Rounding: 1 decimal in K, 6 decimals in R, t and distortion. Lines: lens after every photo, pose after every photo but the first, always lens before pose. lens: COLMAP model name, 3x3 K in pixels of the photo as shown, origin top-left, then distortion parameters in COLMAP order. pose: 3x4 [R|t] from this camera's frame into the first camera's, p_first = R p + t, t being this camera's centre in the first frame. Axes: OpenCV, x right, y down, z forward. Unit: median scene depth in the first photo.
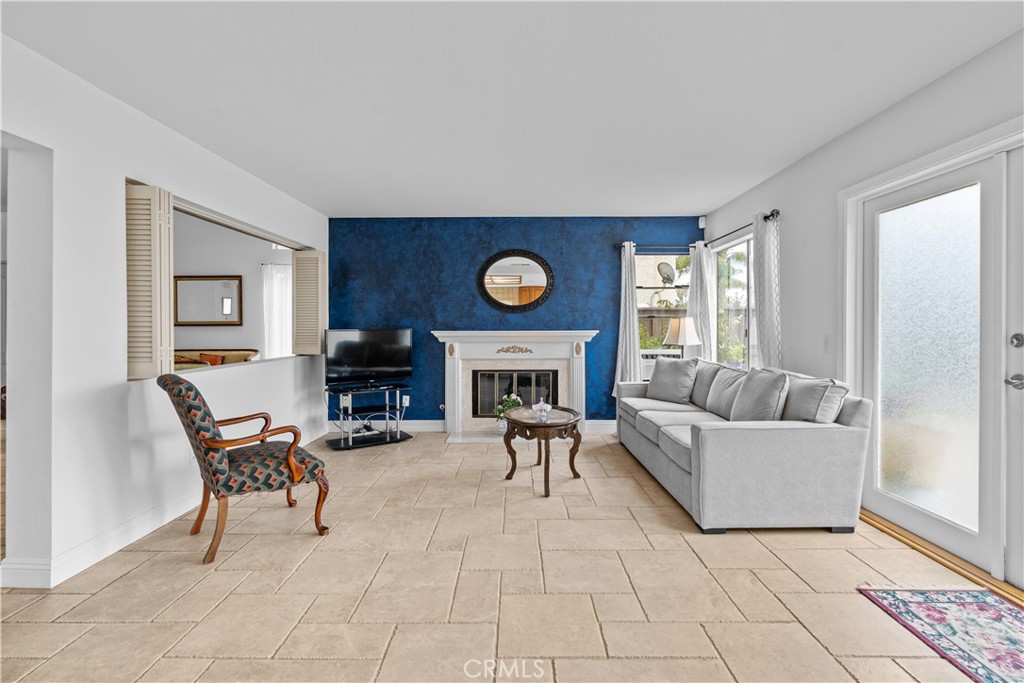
lens RADIAL K [[467.7, 0, 511.7], [0, 467.7, 325.5], [0, 0, 1]] dist [-0.010020, 0.003724]
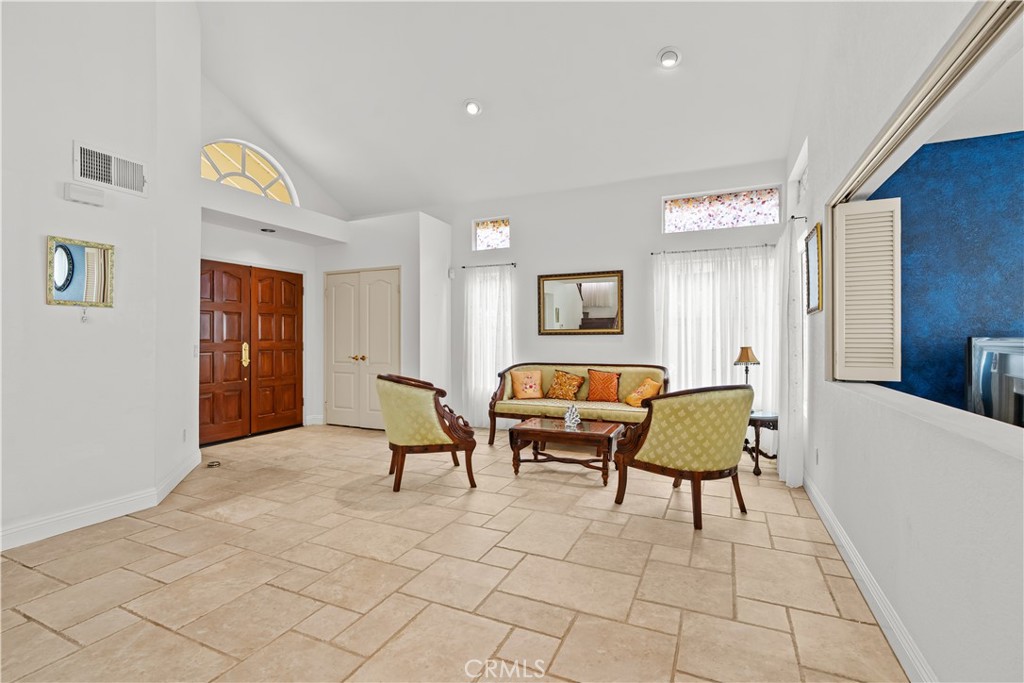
lens RADIAL K [[467.7, 0, 508.3], [0, 467.7, 339.9], [0, 0, 1]] dist [-0.010020, 0.003724]
pose [[0.910098, 0.001445, -0.414391, -0.551785], [0.000207, 0.999992, 0.003943, 0.008536], [0.414393, -0.003675, 0.910090, 0.263973]]
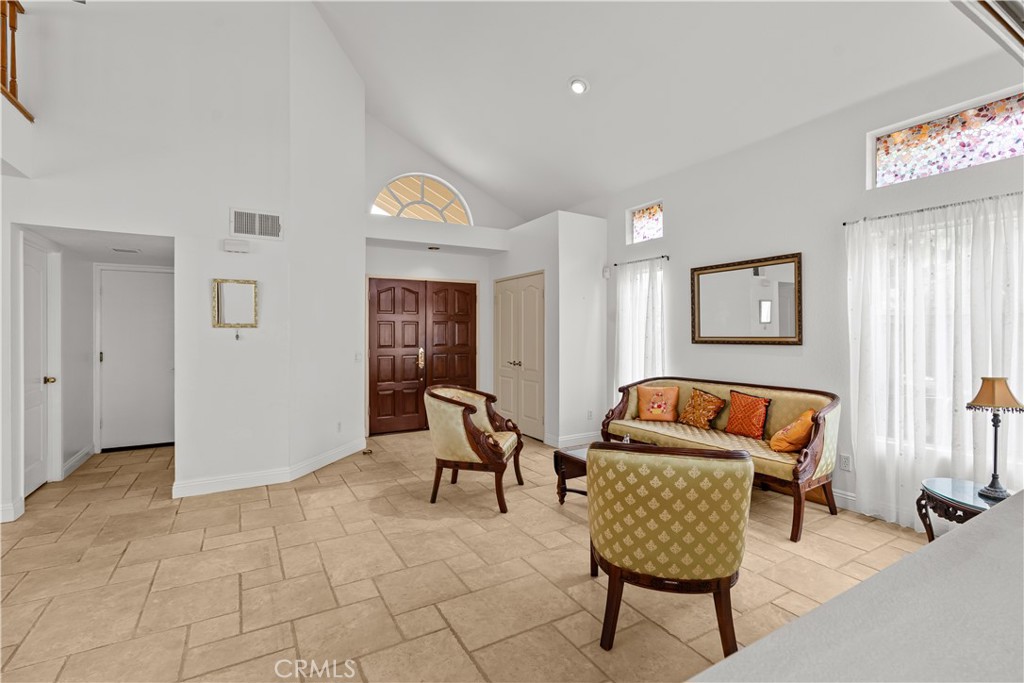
lens RADIAL K [[467.7, 0, 508.2], [0, 467.7, 335.1], [0, 0, 1]] dist [-0.010020, 0.003724]
pose [[0.506515, 0.003200, -0.862225, -0.365028], [0.003563, 0.999977, 0.005804, -0.020057], [0.862224, -0.006012, 0.506492, 0.554098]]
